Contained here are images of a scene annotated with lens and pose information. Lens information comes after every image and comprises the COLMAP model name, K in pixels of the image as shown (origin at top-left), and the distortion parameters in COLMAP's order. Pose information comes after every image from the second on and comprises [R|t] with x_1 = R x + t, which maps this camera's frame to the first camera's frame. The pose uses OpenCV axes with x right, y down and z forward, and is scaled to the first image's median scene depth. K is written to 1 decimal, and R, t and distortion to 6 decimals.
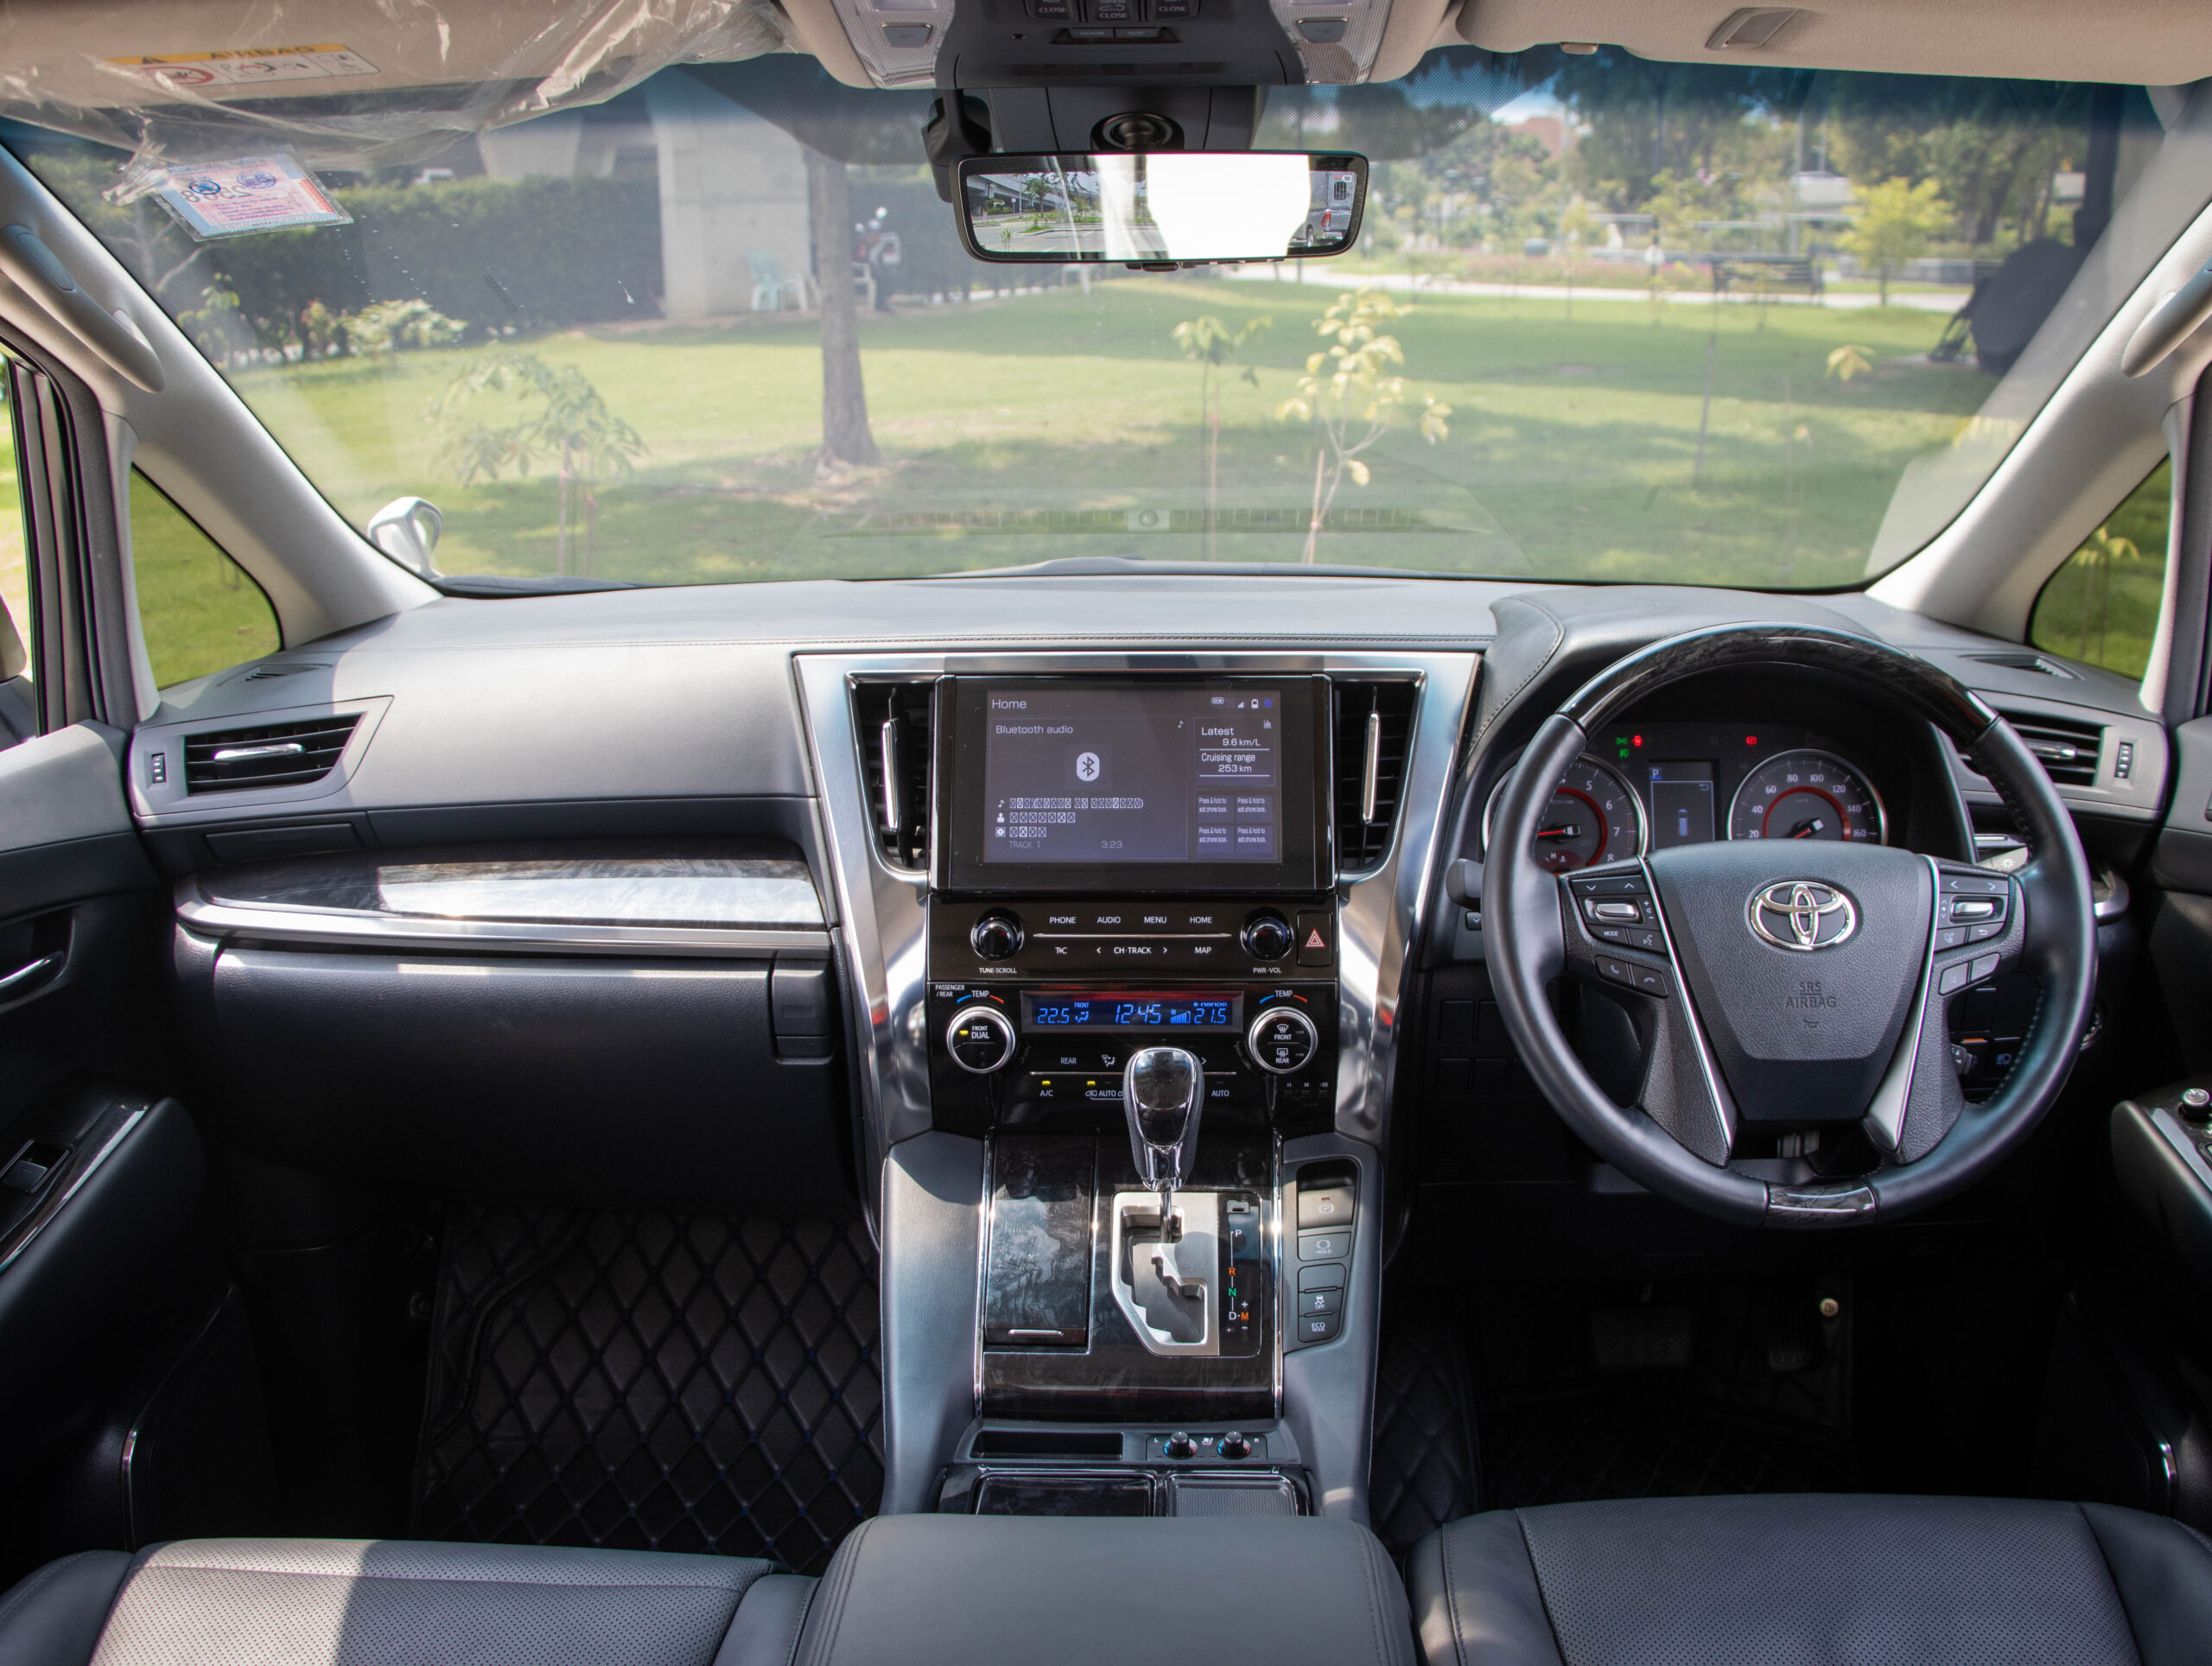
lens RADIAL K [[2119.4, 0, 1106.0], [0, 2119.4, 833.0], [0, 0, 1]] dist [-0.215127, 0.255683]
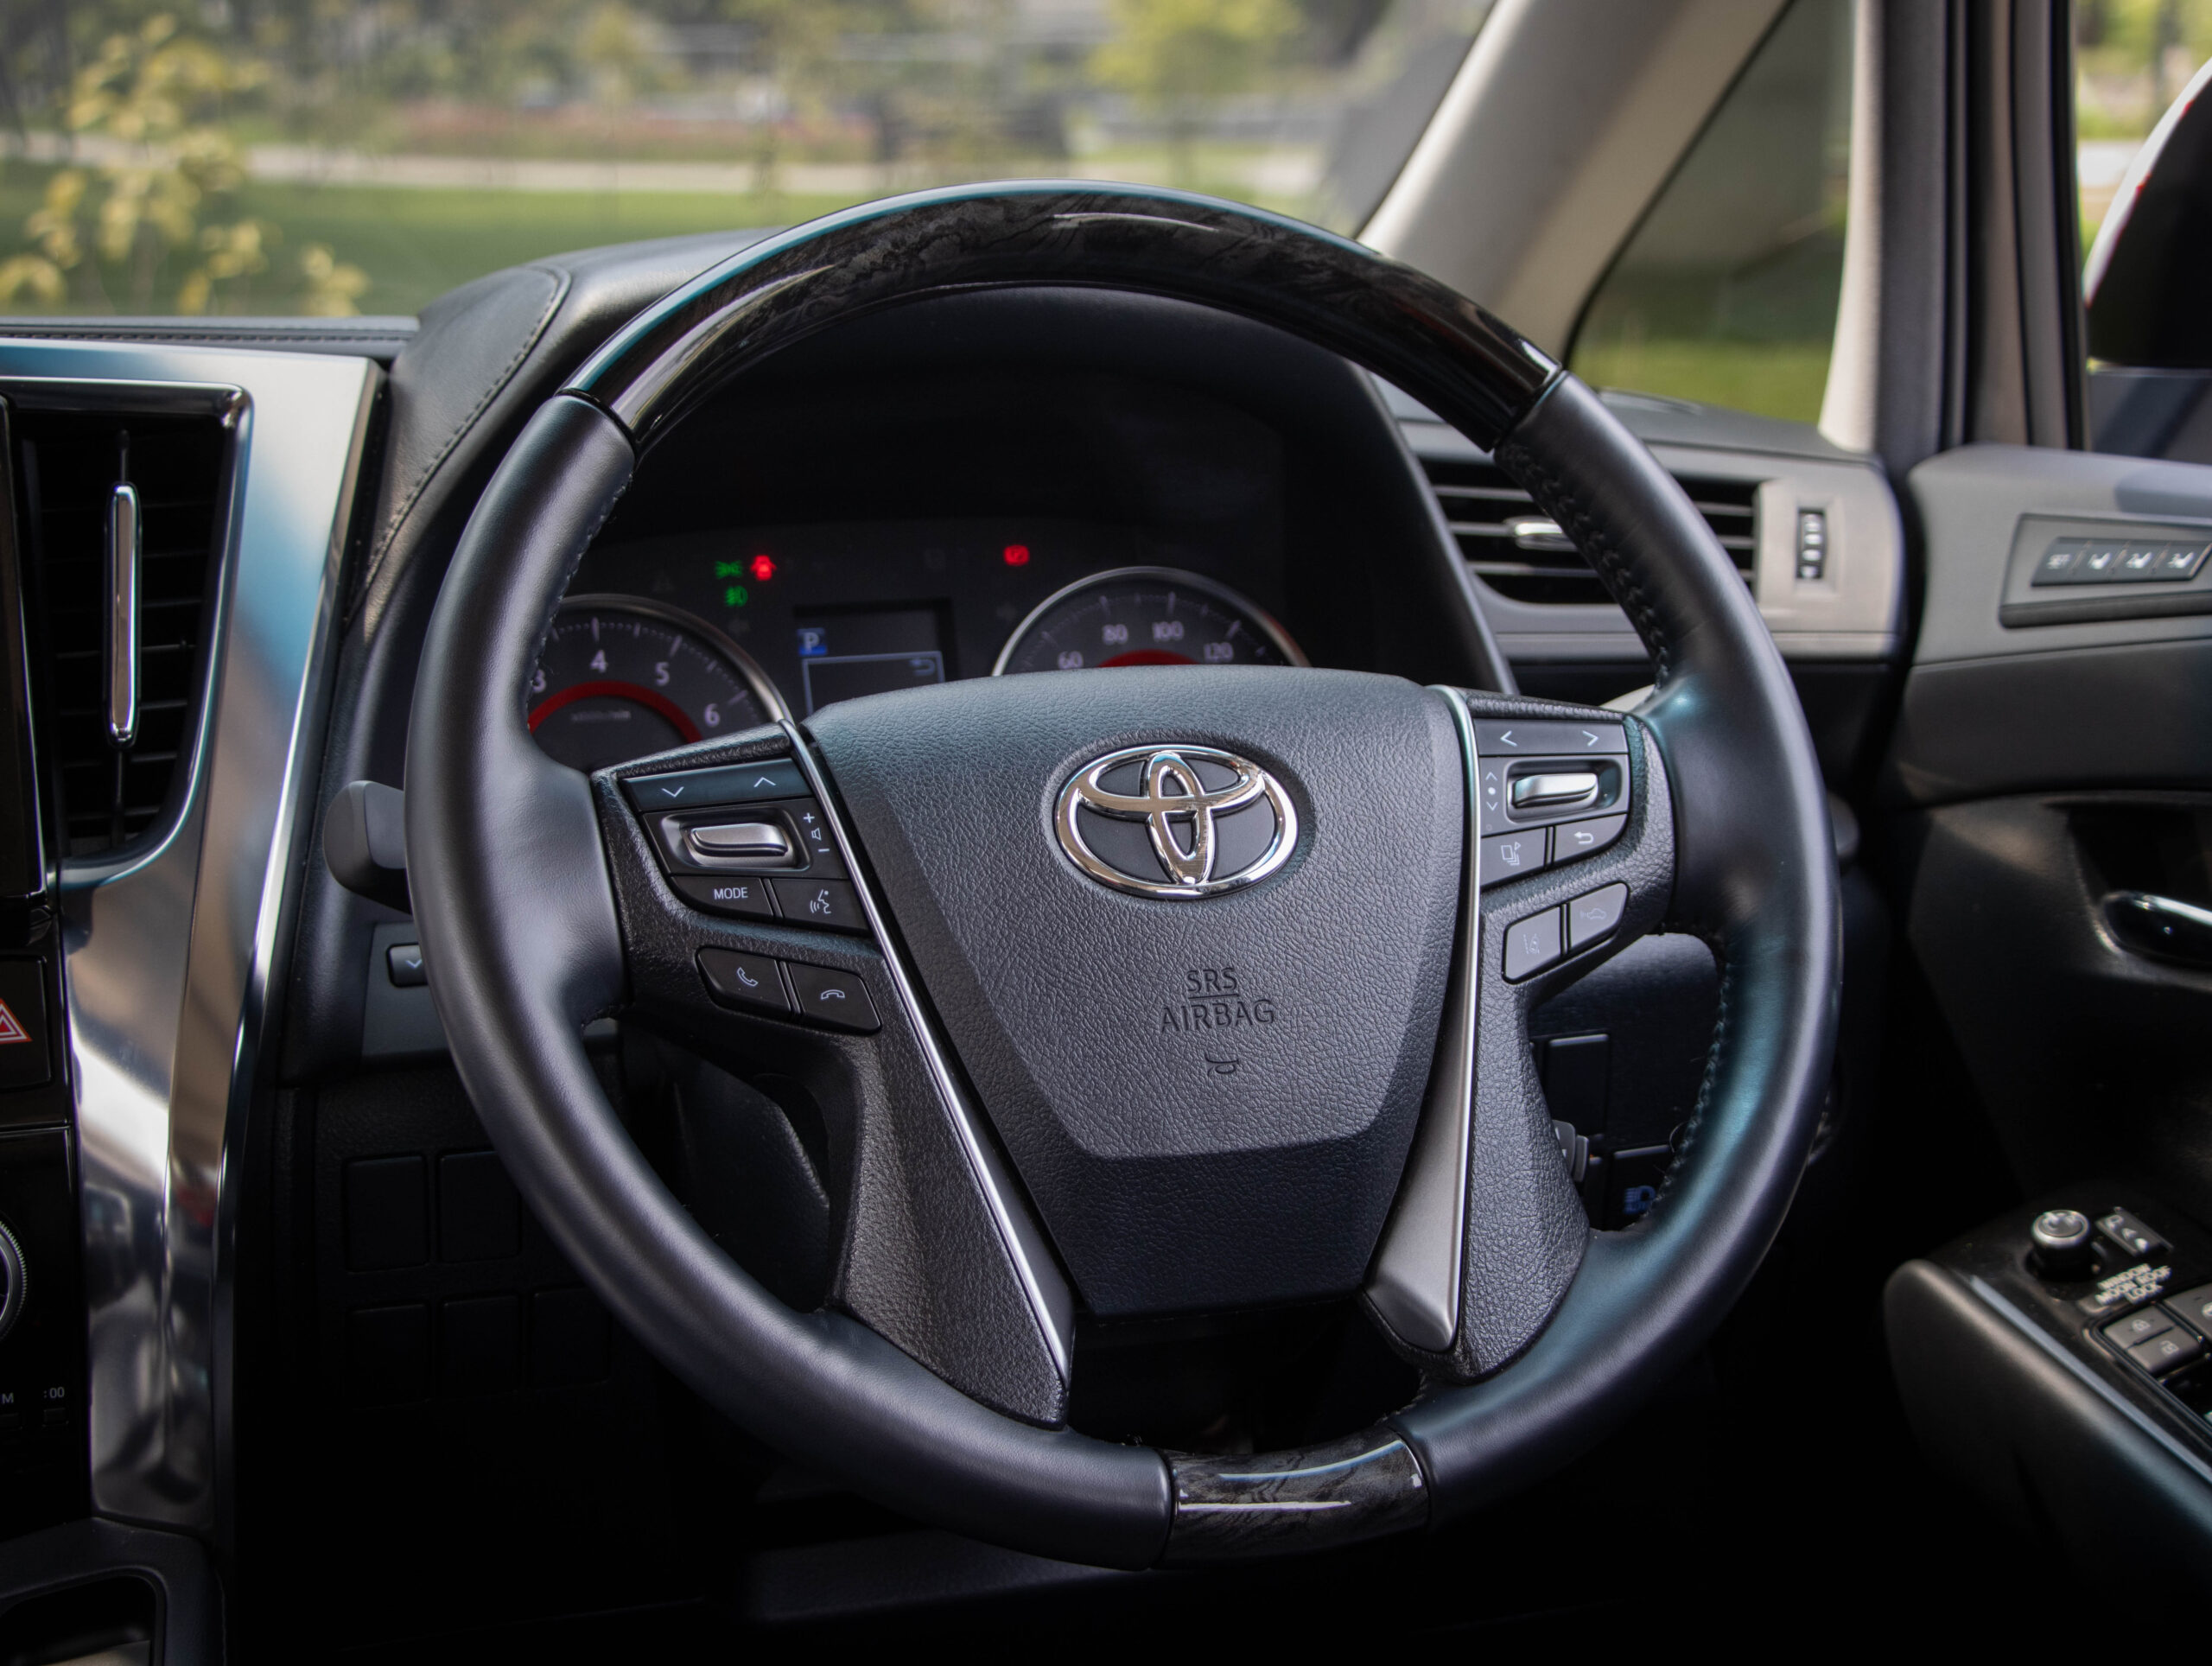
lens RADIAL K [[3929.1, 0, 1106.0], [0, 3929.1, 833.0], [0, 0, 1]] dist [0.119206, 0.210751]
pose [[0.944432, -0.054902, 0.324089, 0.059497], [0.093861, 0.989945, -0.105821, 0.124053], [-0.315021, 0.130360, 0.940090, 0.242237]]
